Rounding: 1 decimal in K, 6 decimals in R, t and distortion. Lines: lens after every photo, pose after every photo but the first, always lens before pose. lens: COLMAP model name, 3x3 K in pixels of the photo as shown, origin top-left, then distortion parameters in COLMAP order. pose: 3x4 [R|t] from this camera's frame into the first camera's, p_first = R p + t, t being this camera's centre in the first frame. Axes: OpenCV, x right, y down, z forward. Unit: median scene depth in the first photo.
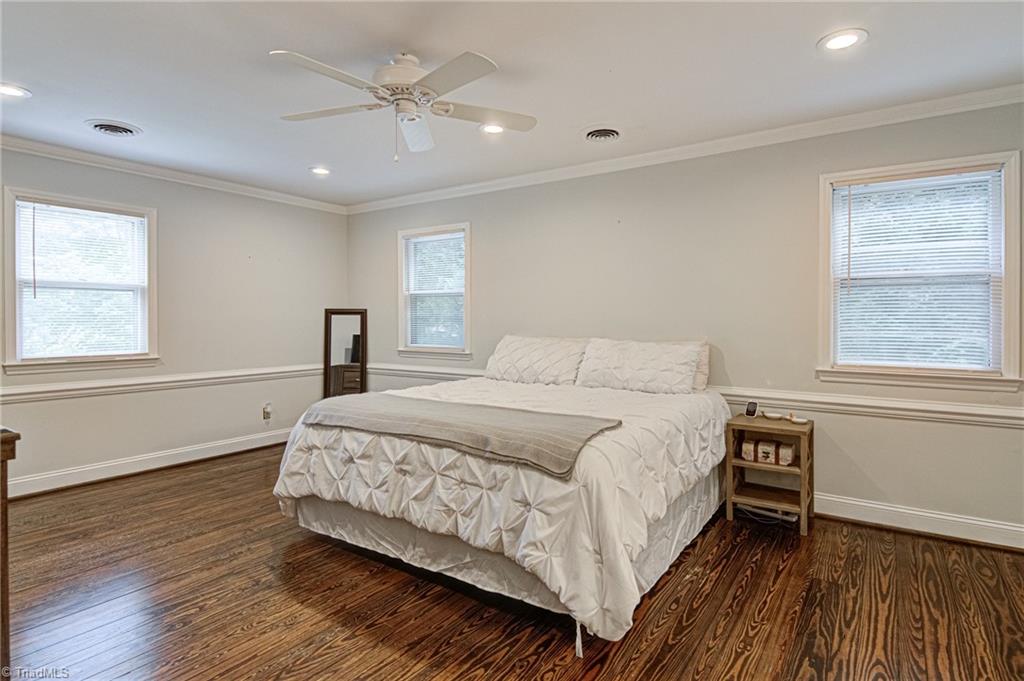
lens RADIAL K [[535.1, 0, 514.9], [0, 535.1, 324.2], [0, 0, 1]] dist [0.014450, -0.012322]
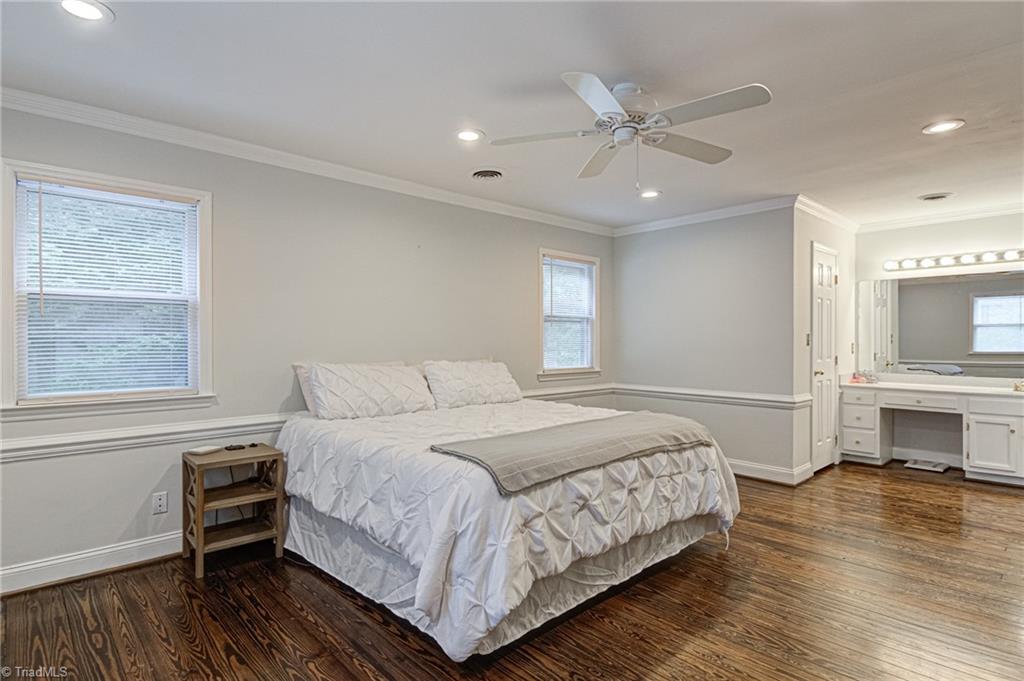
lens RADIAL K [[535.1, 0, 511.2], [0, 535.1, 337.3], [0, 0, 1]] dist [0.014450, -0.012322]
pose [[0.225342, 0.002207, 0.974277, -1.134217], [0.008660, 0.999953, -0.004269, -0.016571], [-0.974241, 0.009399, 0.225313, 0.886596]]
